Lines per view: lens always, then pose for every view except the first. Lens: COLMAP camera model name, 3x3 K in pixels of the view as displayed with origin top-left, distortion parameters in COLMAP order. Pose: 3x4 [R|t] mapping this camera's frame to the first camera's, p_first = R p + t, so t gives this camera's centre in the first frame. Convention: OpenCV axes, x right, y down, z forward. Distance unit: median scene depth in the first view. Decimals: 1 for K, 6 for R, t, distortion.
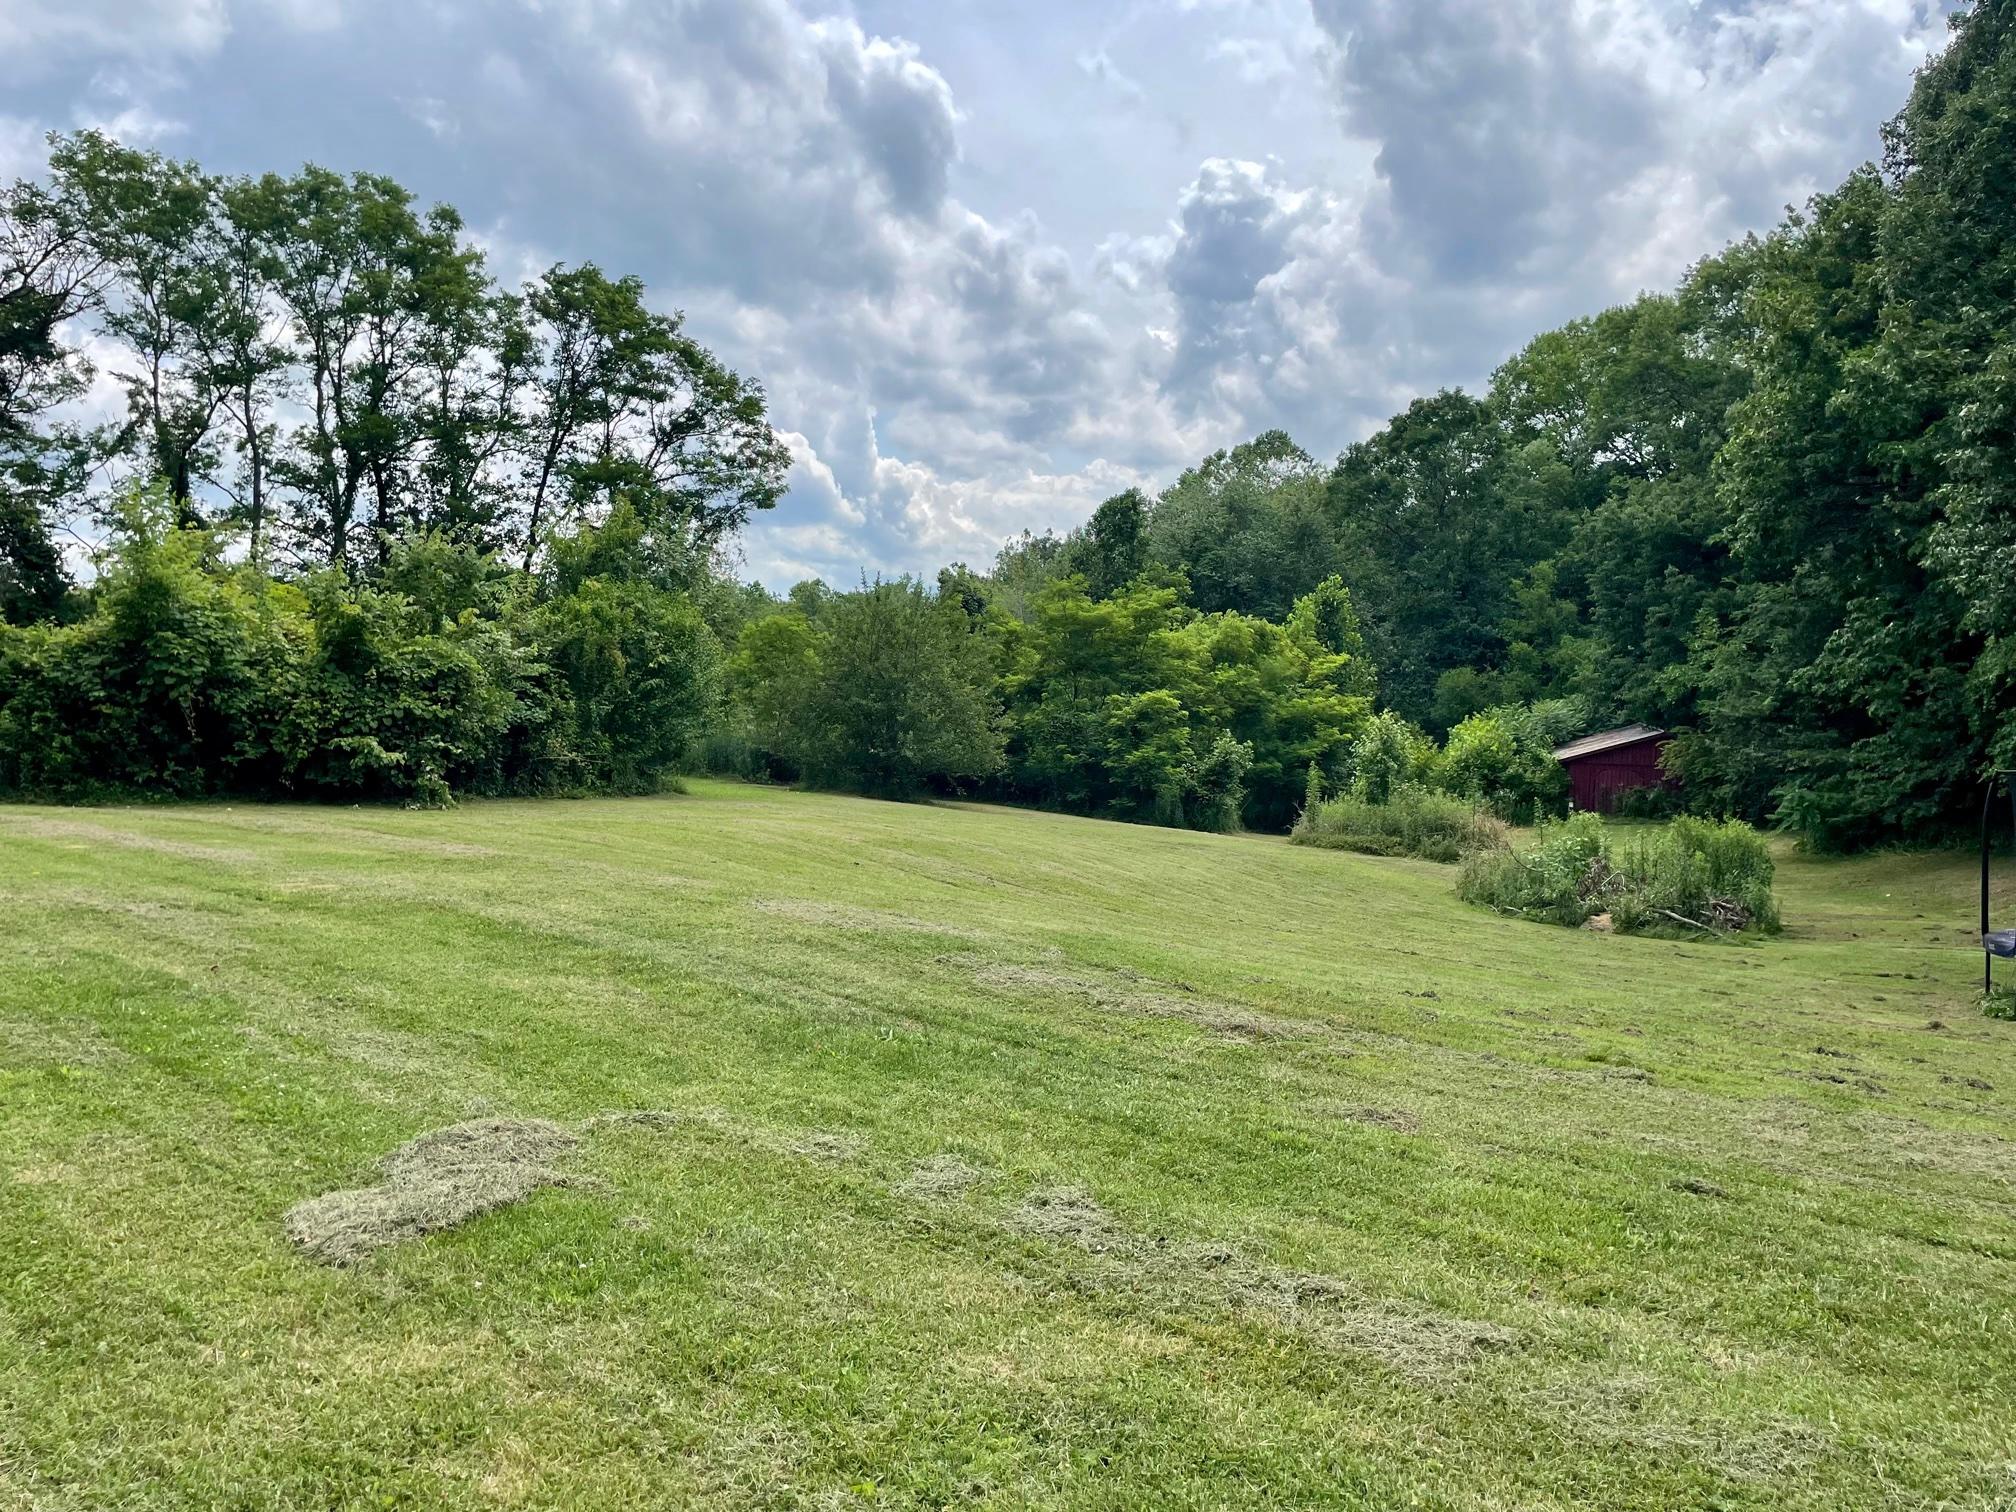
lens RADIAL K [[1509.2, 0, 1007.7], [0, 1509.2, 749.9], [0, 0, 1]] dist [-0.009860, -0.004361]
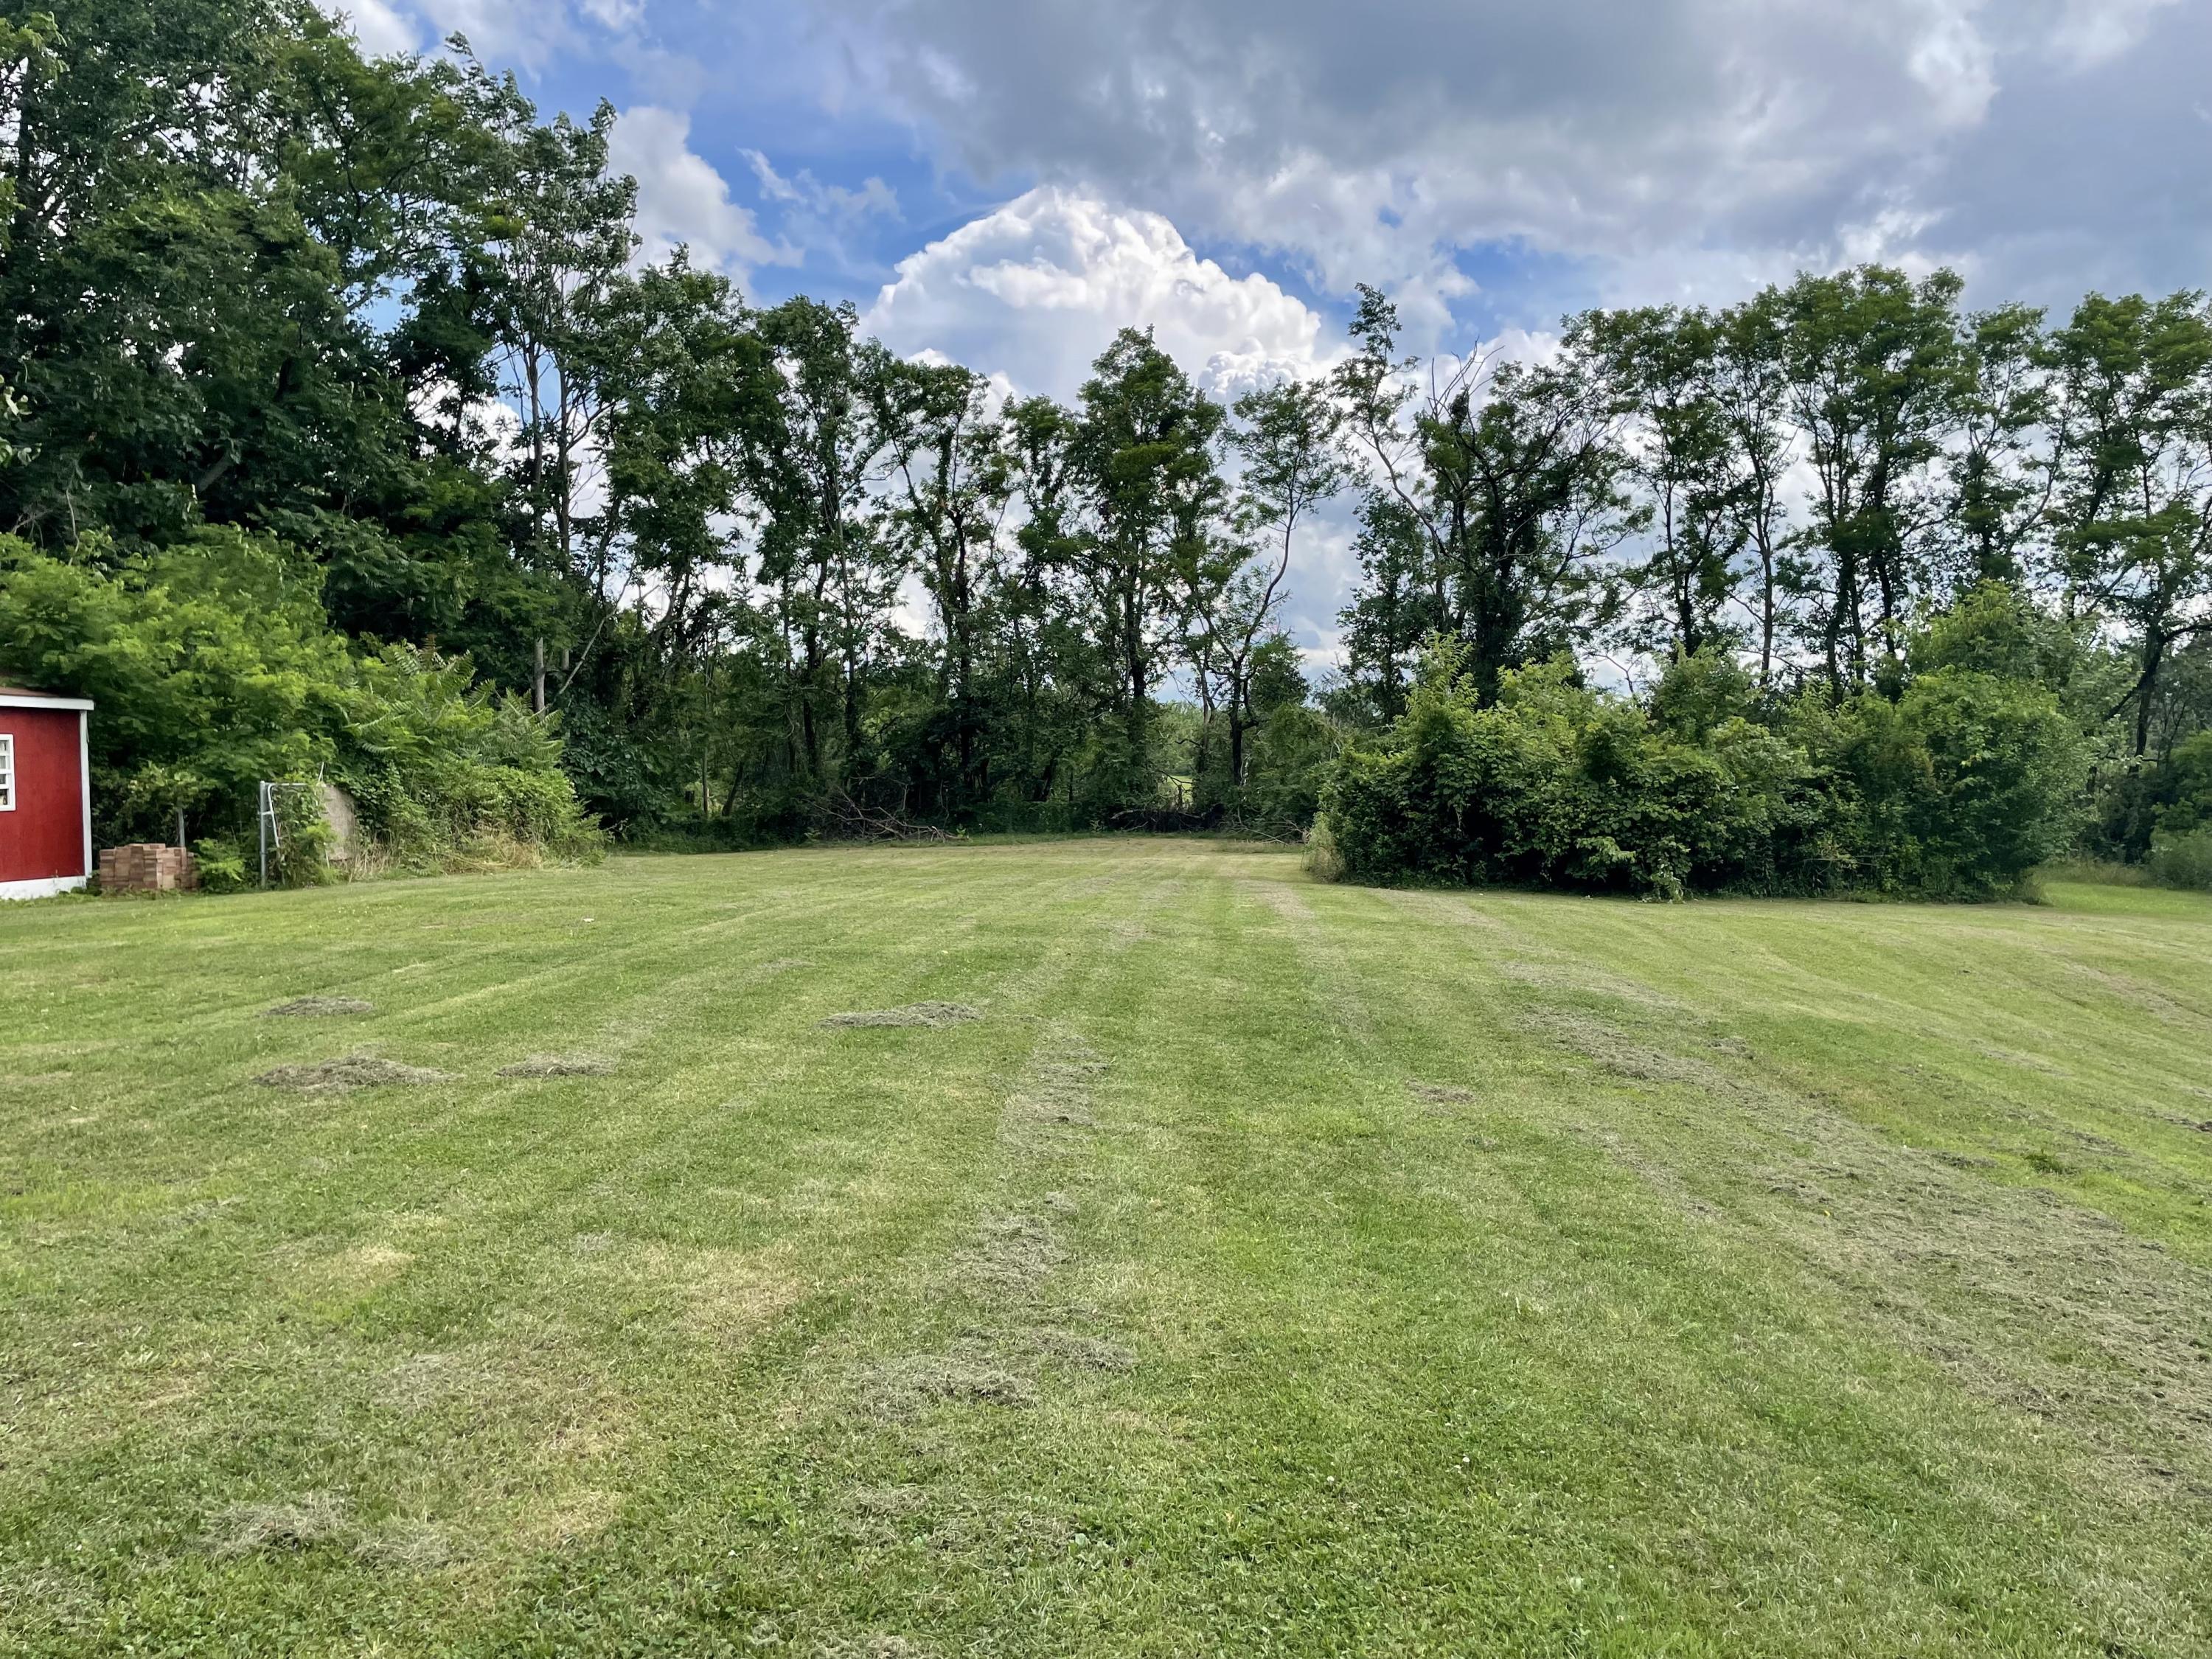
lens RADIAL K [[1655.9, 0, 1106.6], [0, 1655.9, 829.9], [0, 0, 1]] dist [-0.009860, -0.004361]
pose [[0.554358, 0.000915, -0.832278, 0.393793], [-0.013227, 0.999883, -0.007710, 0.000466], [0.832174, 0.015283, 0.554305, -0.006733]]
